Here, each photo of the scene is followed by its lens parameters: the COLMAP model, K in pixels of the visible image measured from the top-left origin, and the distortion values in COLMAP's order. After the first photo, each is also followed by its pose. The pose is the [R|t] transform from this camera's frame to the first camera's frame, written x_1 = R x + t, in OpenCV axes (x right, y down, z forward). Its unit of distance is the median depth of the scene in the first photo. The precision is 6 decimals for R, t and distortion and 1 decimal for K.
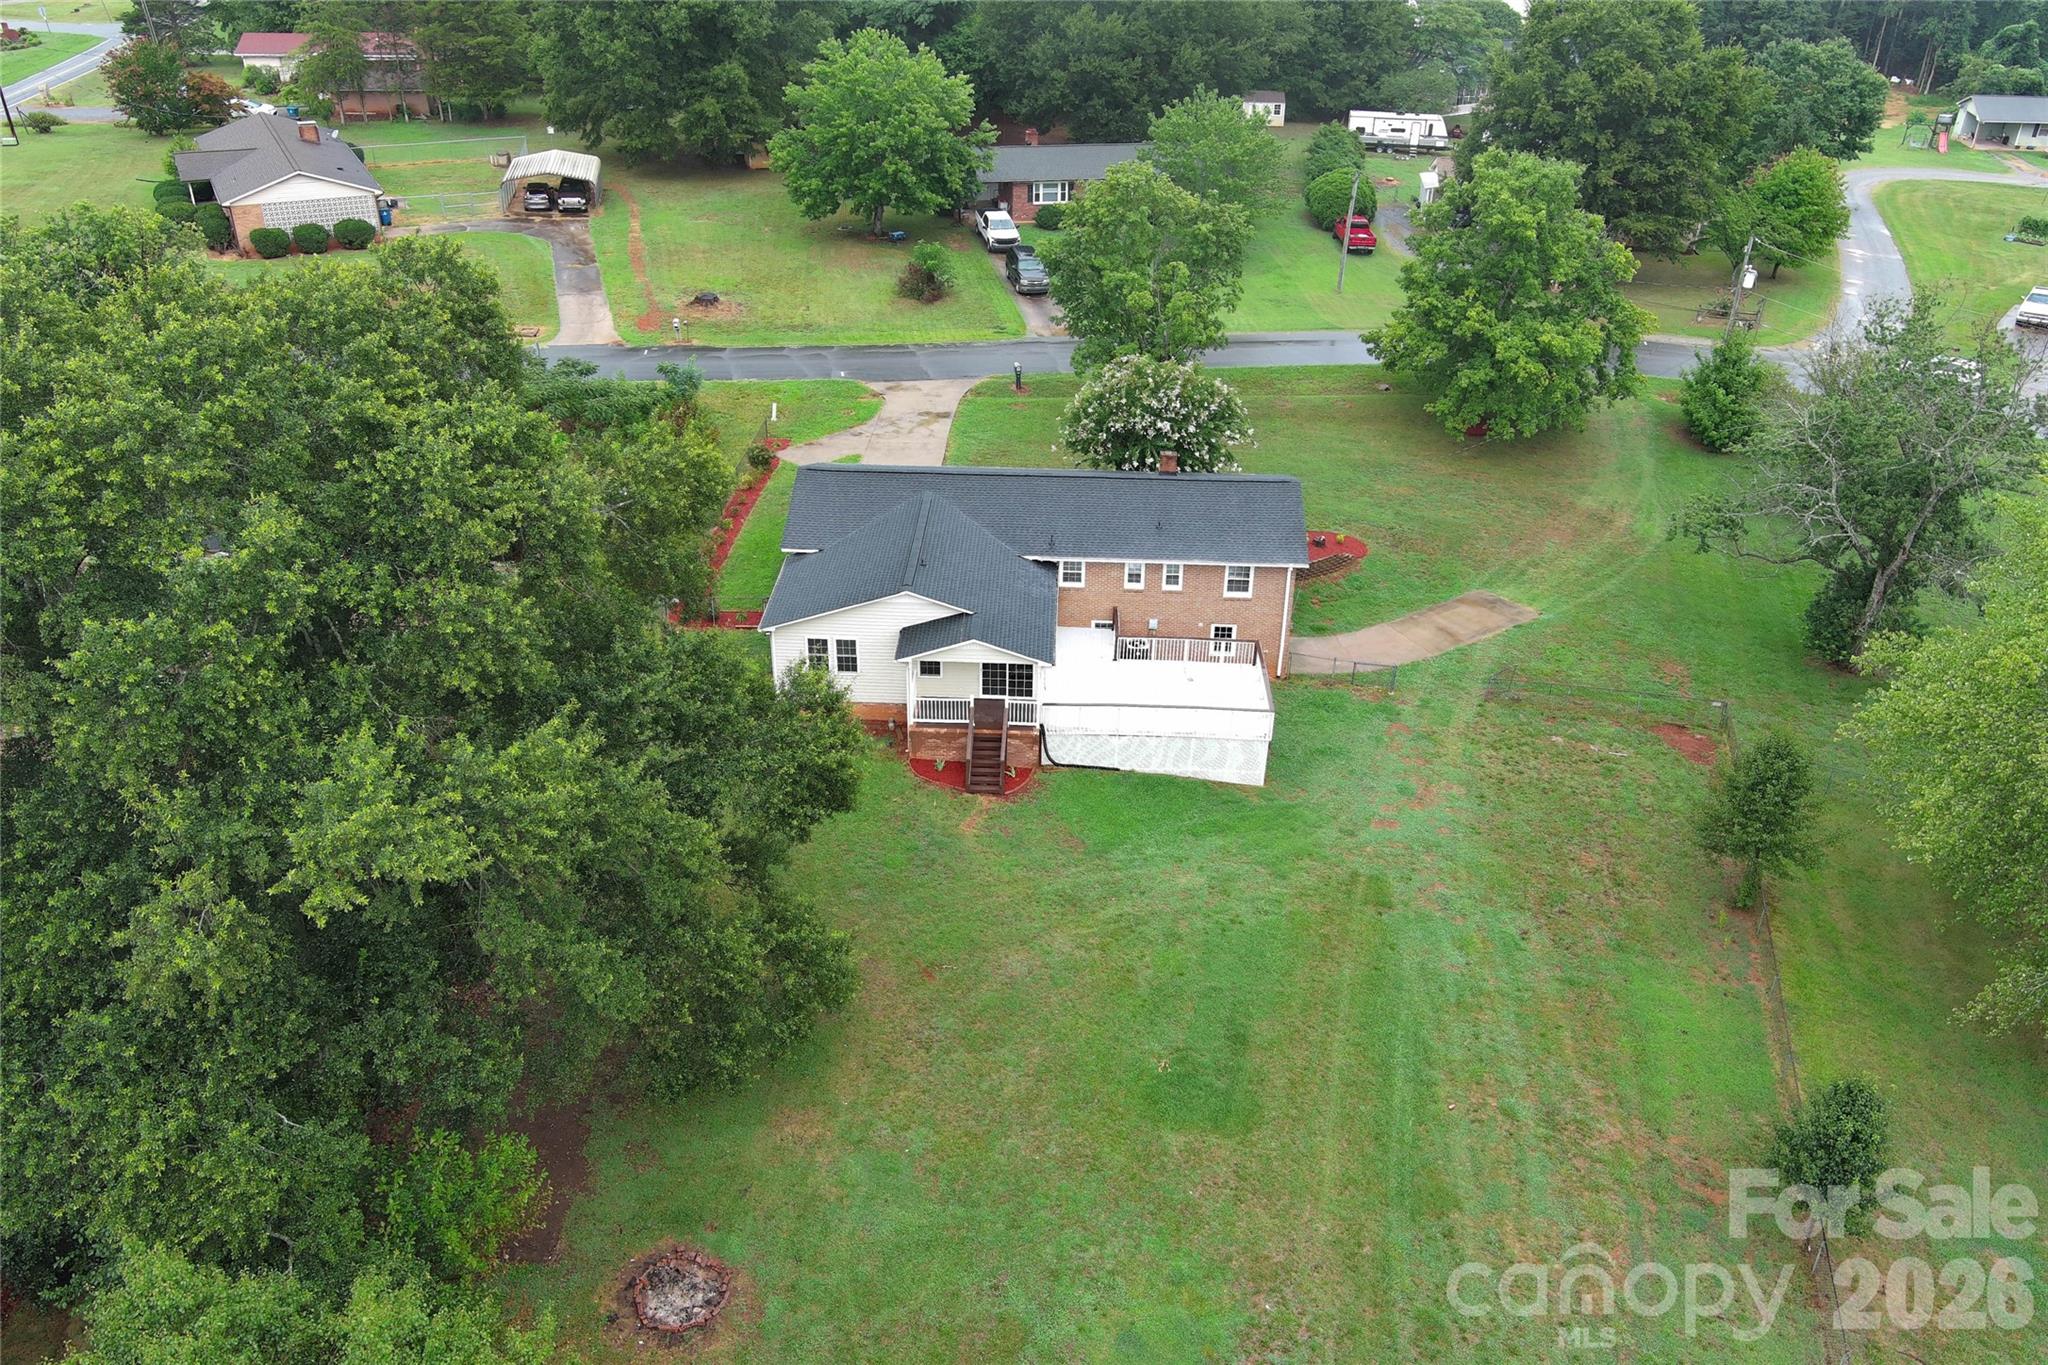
lens RADIAL K [[1580.9, 0, 1022.2], [0, 1580.9, 687.9], [0, 0, 1]] dist [0.019953, -0.005755]
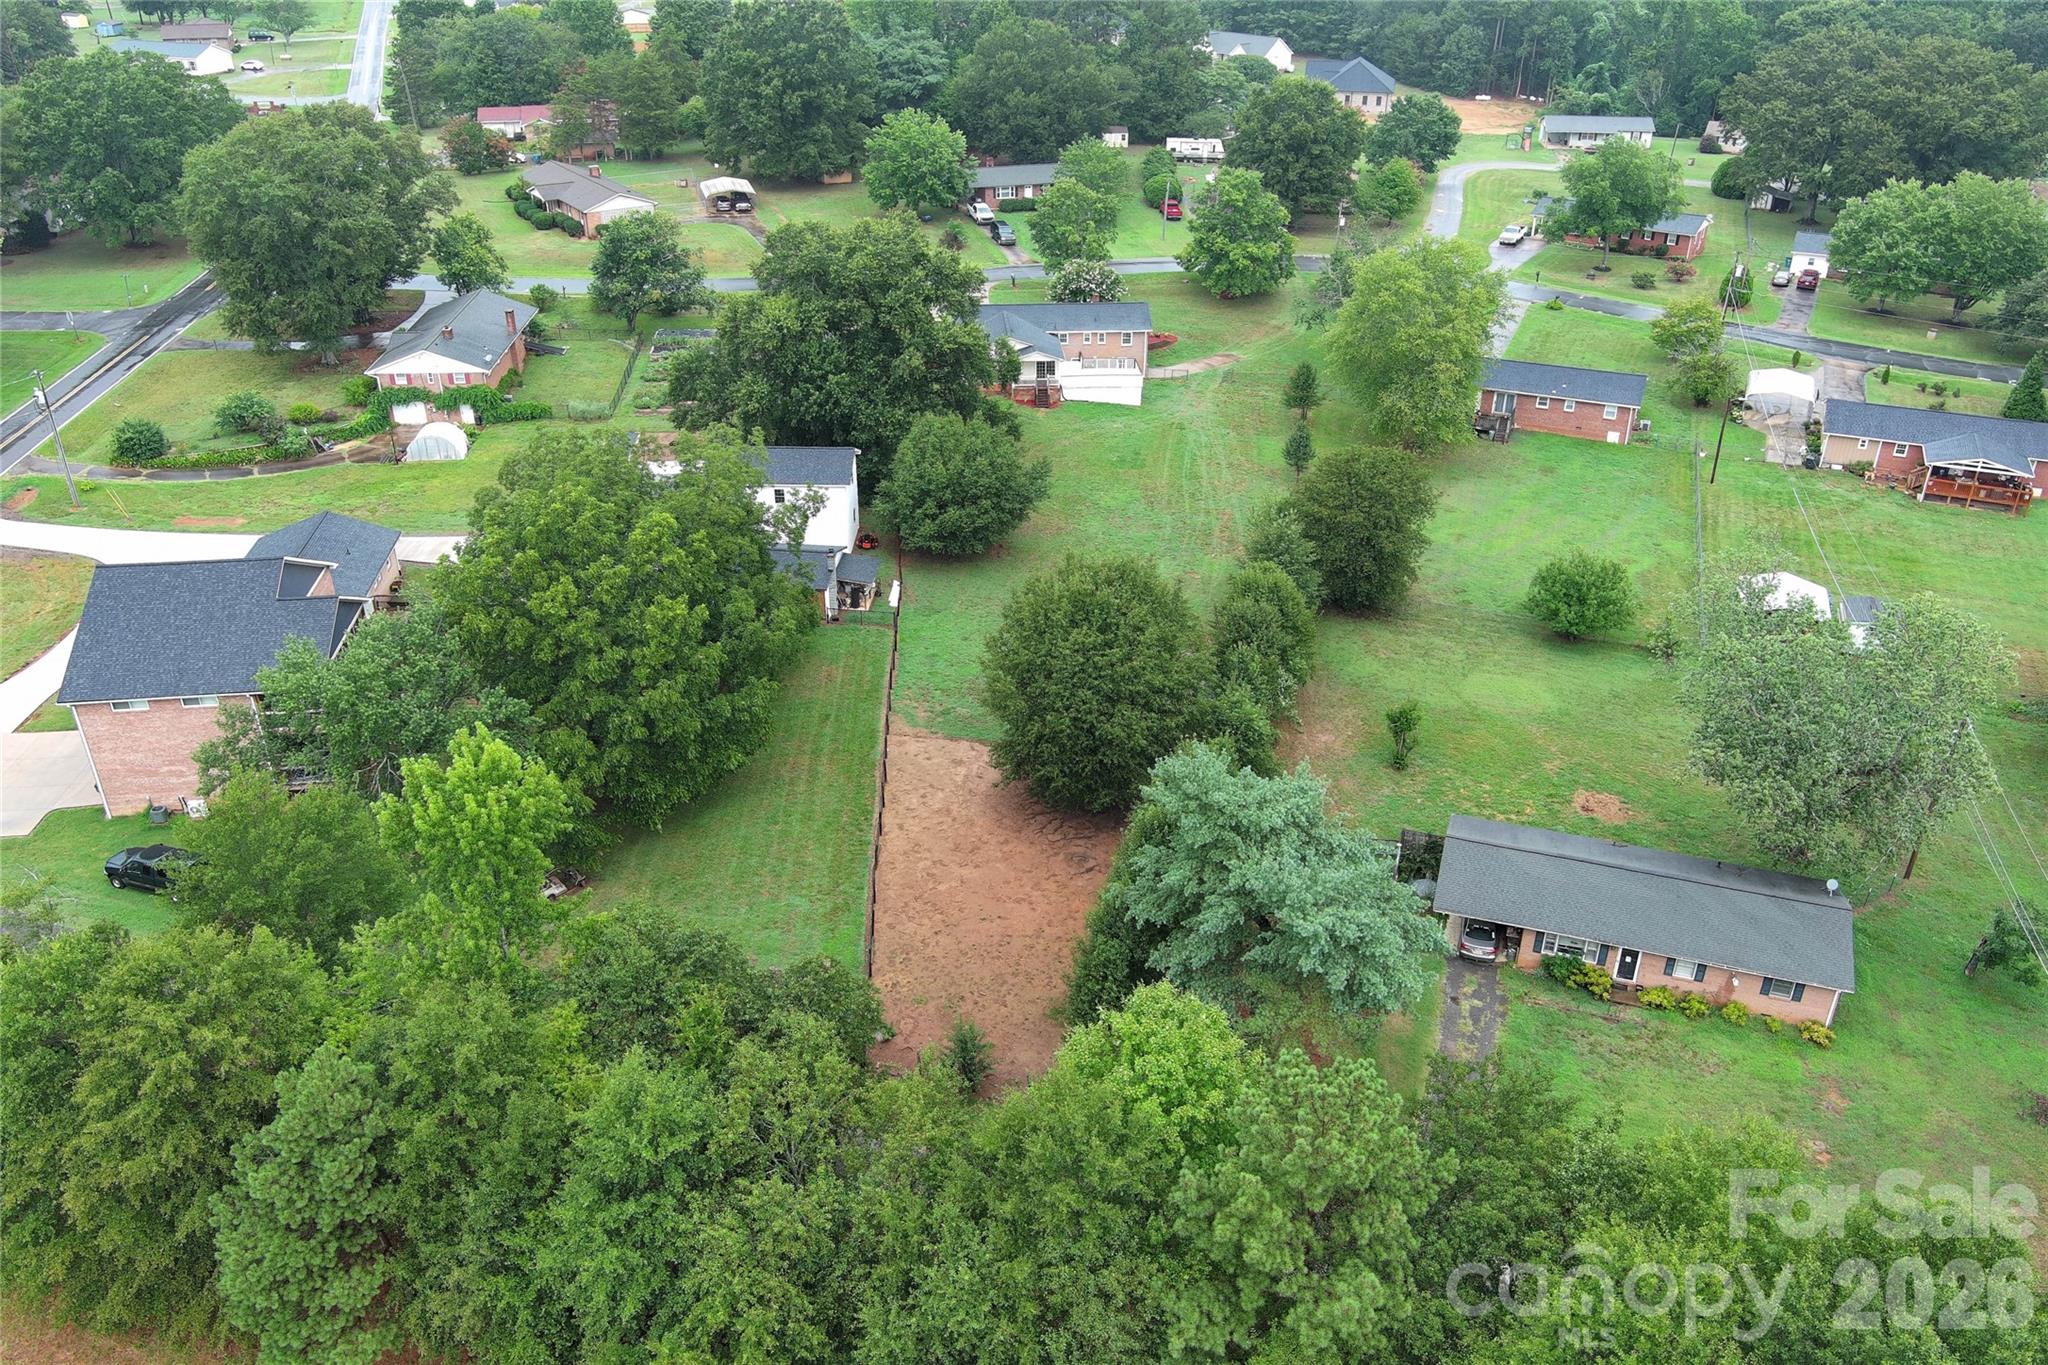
lens RADIAL K [[1580.9, 0, 1022.6], [0, 1580.9, 684.3], [0, 0, 1]] dist [0.019953, -0.005755]
pose [[0.994932, -0.056900, 0.082906, -0.201017], [0.056911, 0.998377, 0.002239, 0.345236], [-0.082899, 0.002490, 0.996555, -1.128501]]
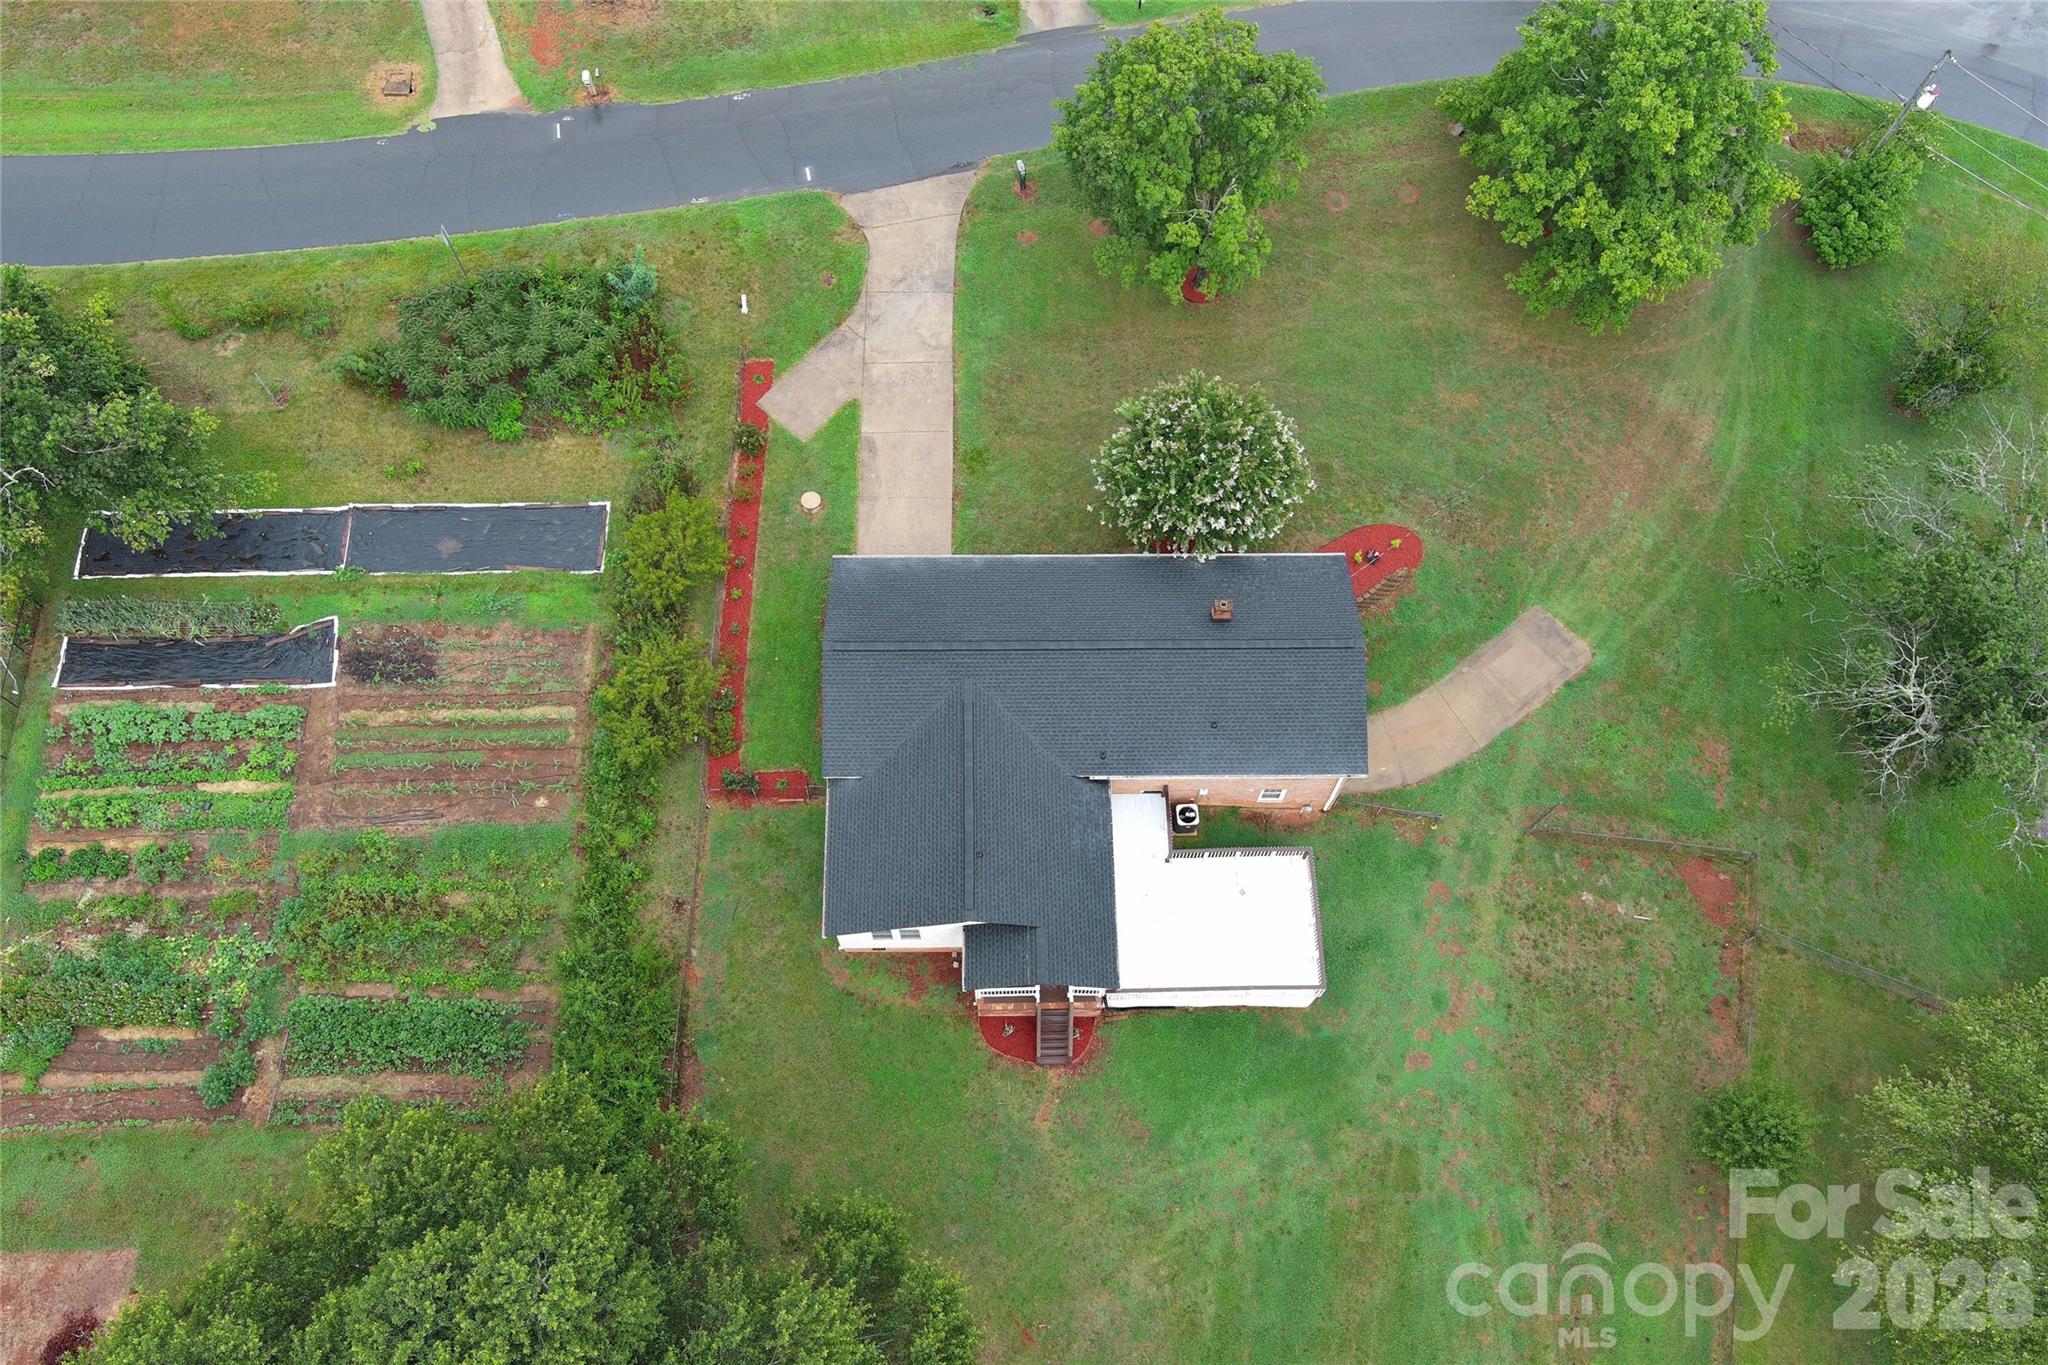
lens RADIAL K [[1580.9, 0, 1036.3], [0, 1580.9, 700.8], [0, 0, 1]] dist [0.019953, -0.005755]
pose [[0.998348, -0.050873, 0.026716, -0.032386], [0.024645, 0.799091, 0.600705, -0.488746], [-0.051909, -0.599054, 0.799024, 0.179283]]
